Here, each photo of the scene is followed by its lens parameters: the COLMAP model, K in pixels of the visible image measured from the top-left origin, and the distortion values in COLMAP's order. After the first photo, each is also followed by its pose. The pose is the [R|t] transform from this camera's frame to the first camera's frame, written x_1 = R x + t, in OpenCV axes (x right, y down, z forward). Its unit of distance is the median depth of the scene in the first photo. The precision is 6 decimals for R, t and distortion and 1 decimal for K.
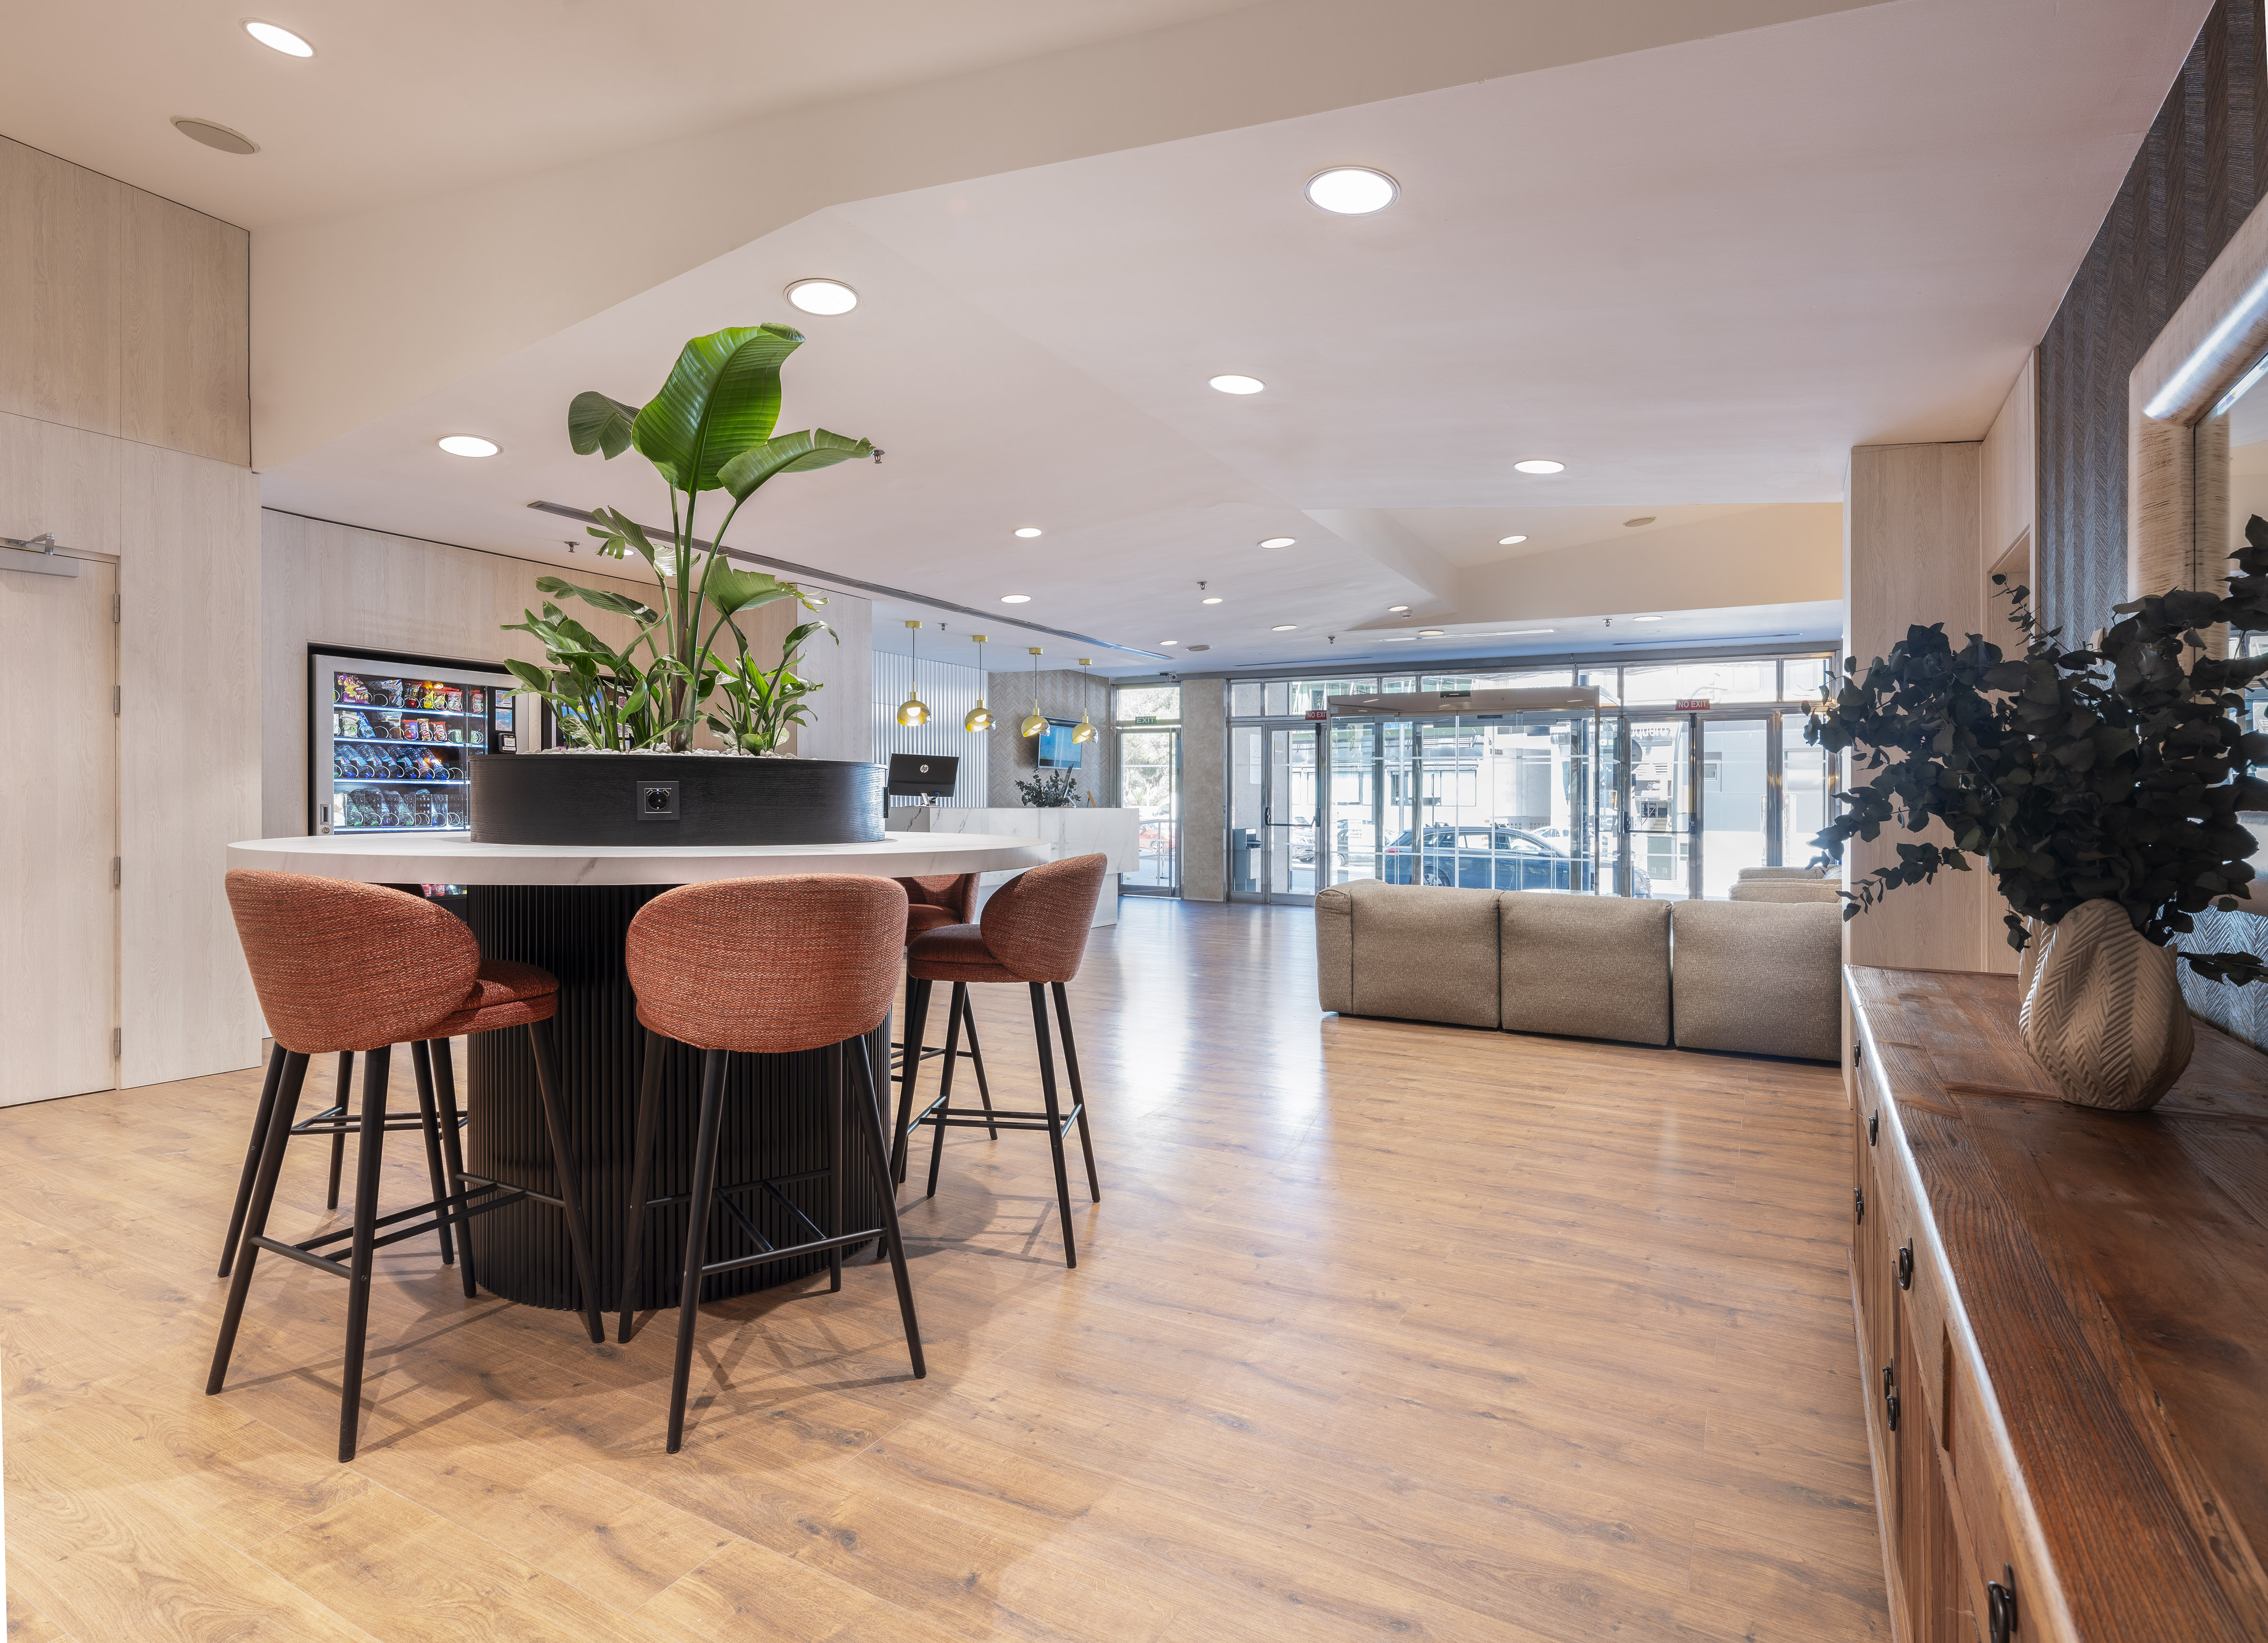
lens RADIAL K [[1127.4, 0, 1142.5], [0, 1127.4, 815.2], [0, 0, 1]] dist [0.003535, -0.000137]
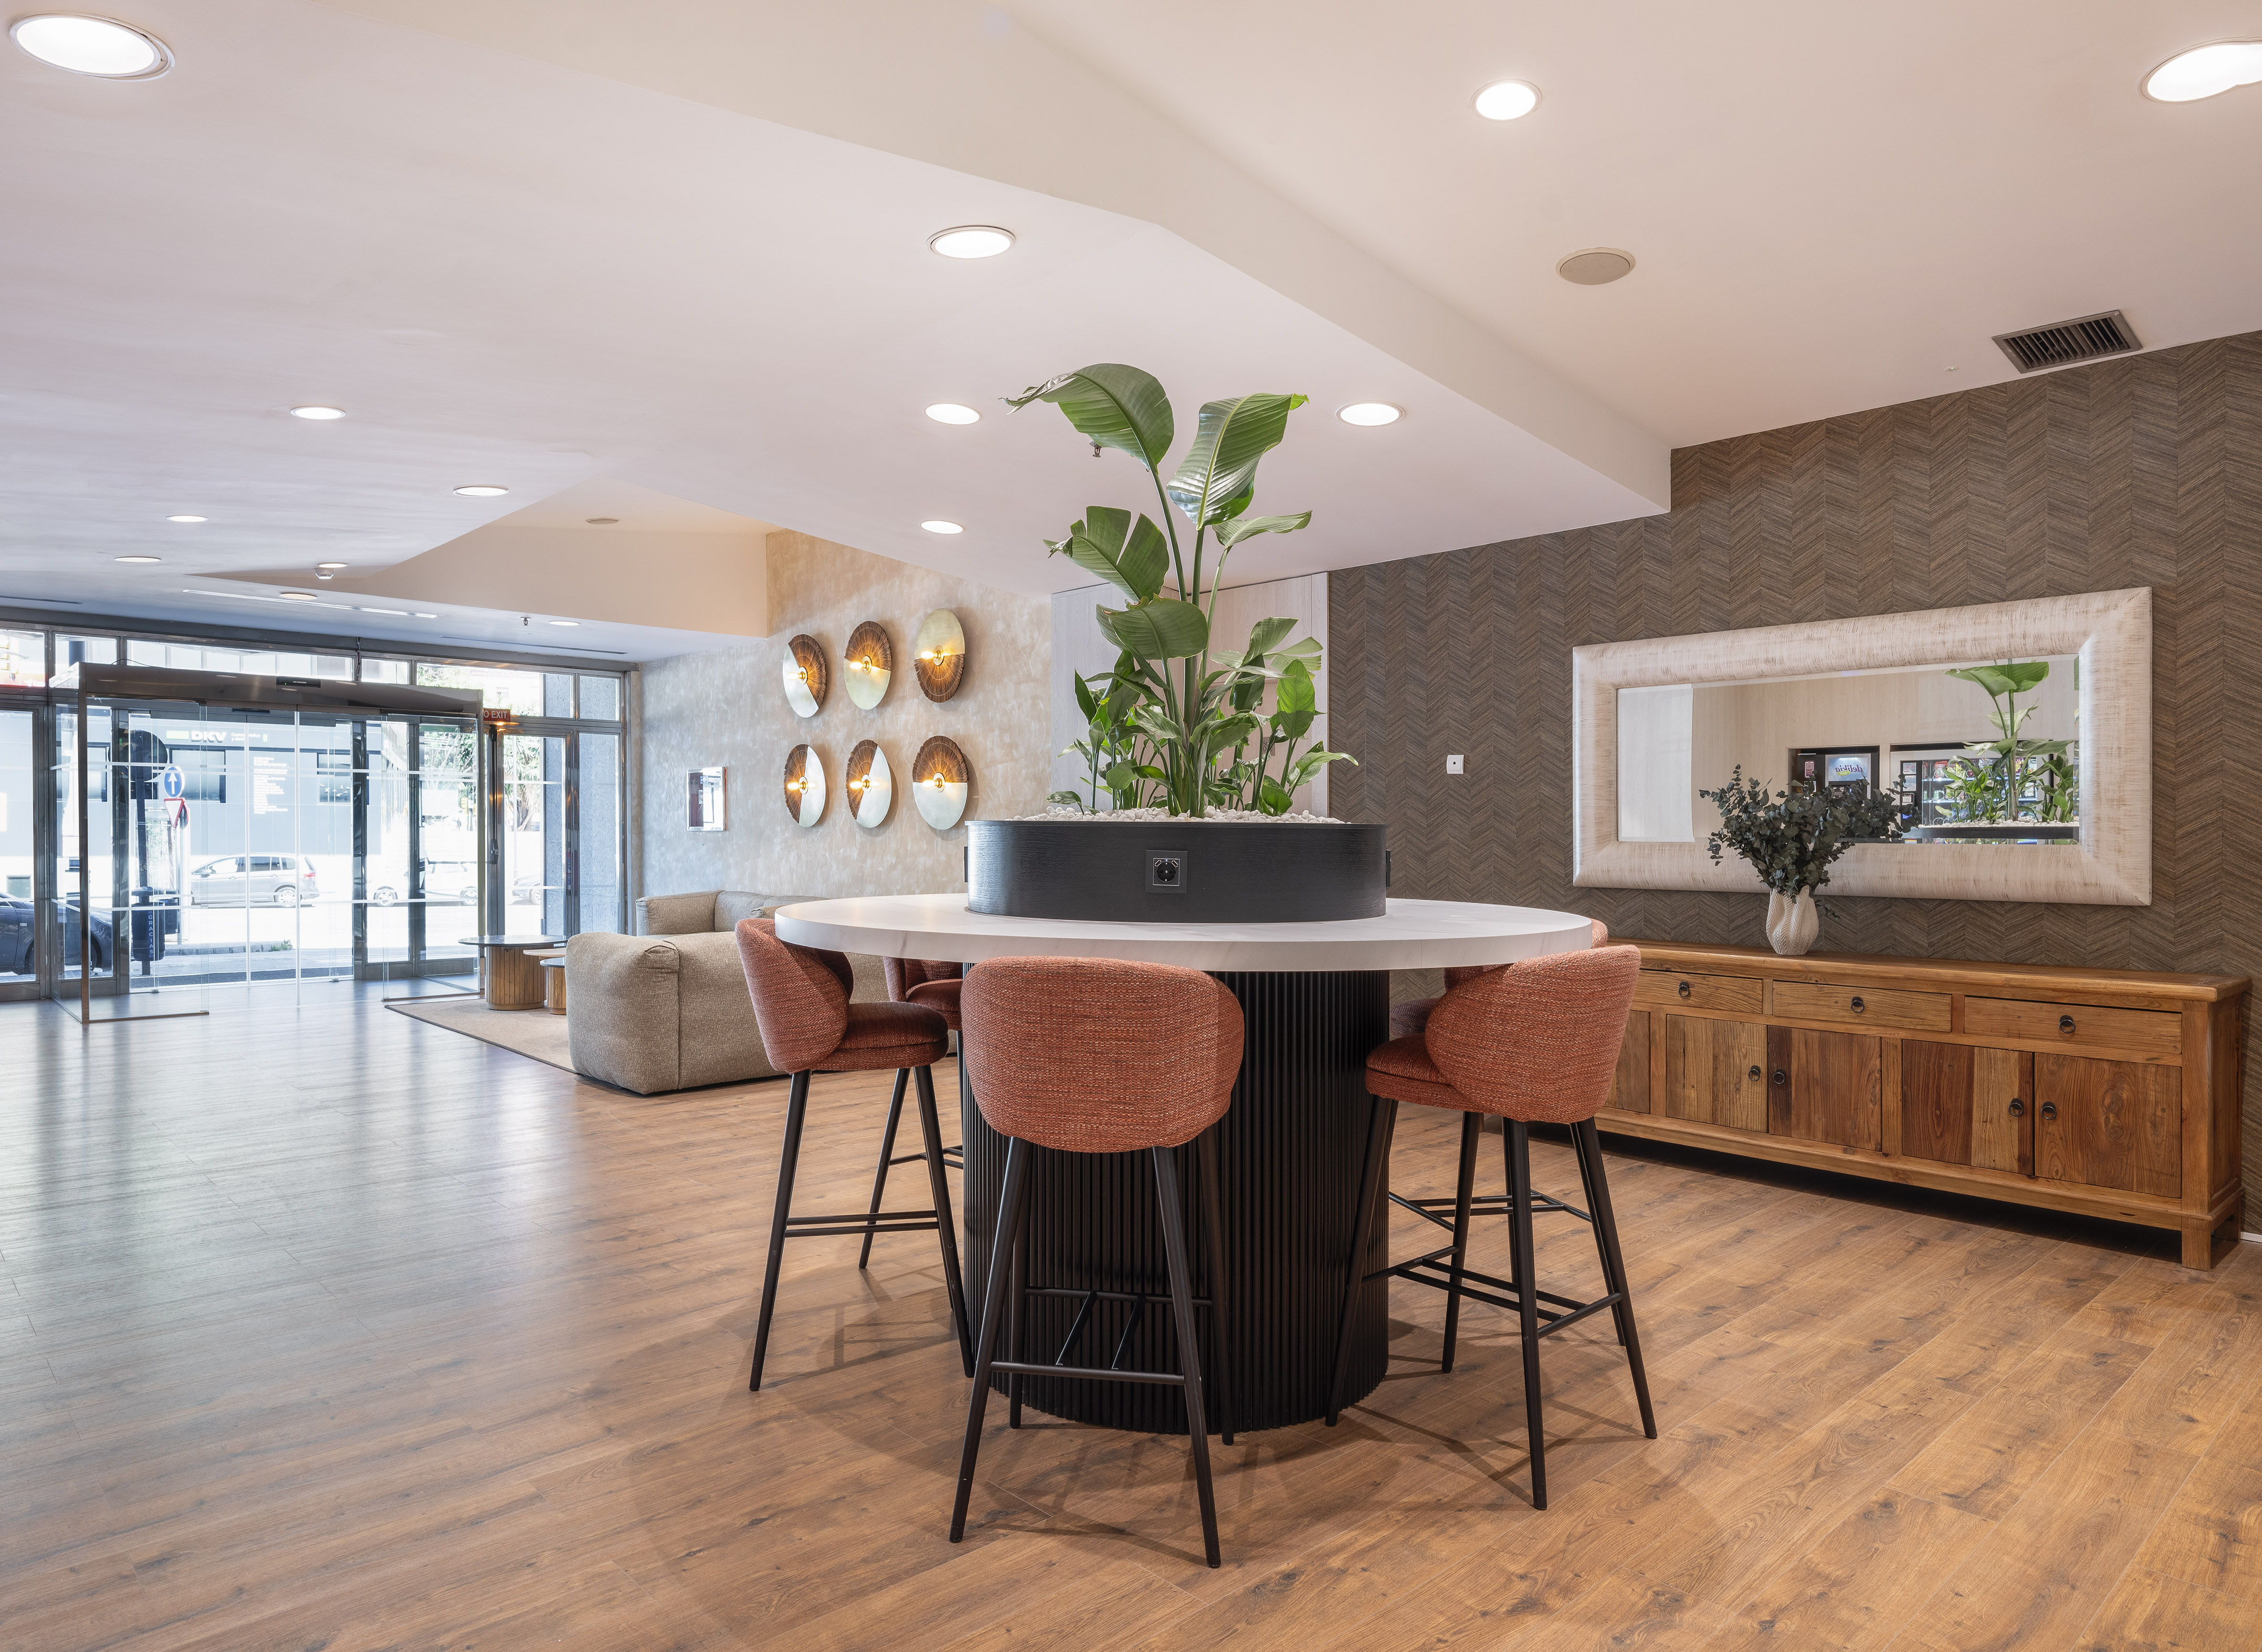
lens RADIAL K [[1421.4, 0, 1135.5], [0, 1421.4, 838.1], [0, 0, 1]] dist [0.011394, 0.002139]
pose [[0.296679, -0.011397, 0.954909, -2.232237], [-0.000193, 0.999928, 0.011995, -0.079234], [-0.954977, -0.003743, 0.296655, 1.044271]]
